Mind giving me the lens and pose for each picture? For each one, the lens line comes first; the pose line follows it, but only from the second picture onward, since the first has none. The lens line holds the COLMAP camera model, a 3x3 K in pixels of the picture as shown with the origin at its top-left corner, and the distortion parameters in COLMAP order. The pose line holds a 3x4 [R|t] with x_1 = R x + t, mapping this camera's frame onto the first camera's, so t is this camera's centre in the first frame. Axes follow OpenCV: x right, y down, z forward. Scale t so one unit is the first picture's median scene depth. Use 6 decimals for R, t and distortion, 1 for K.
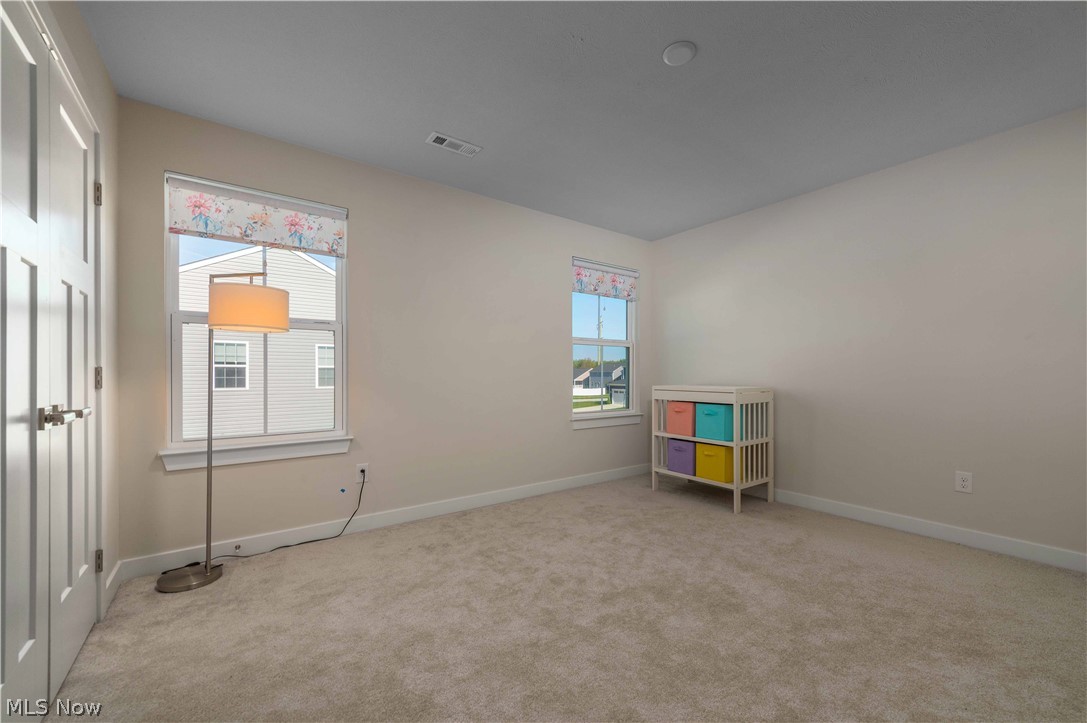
lens RADIAL K [[543.1, 0, 543.5], [0, 543.1, 361.5], [0, 0, 1]] dist [0.107465, -0.000073]
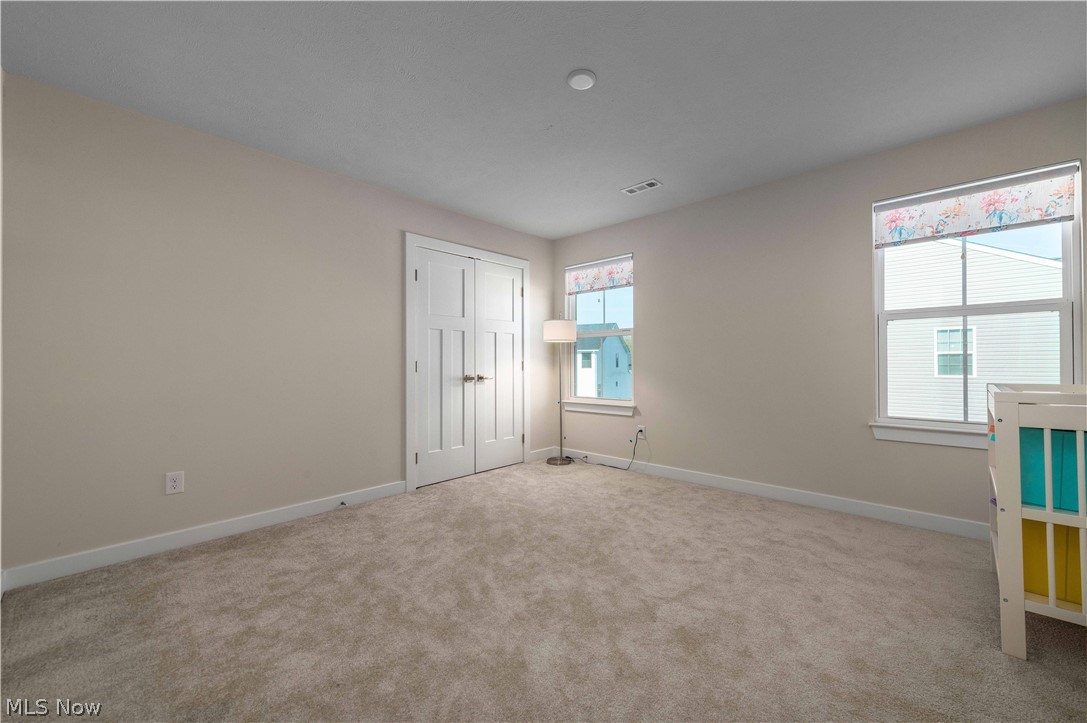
lens RADIAL K [[437.9, 0, 543.5], [0, 437.9, 361.5], [0, 0, 1]] dist [-0.022647, -0.000131]
pose [[0.069115, -0.007564, -0.997580, 0.242302], [0.027404, 0.999608, -0.005681, 0.005389], [0.997232, -0.026945, 0.069296, 0.206997]]
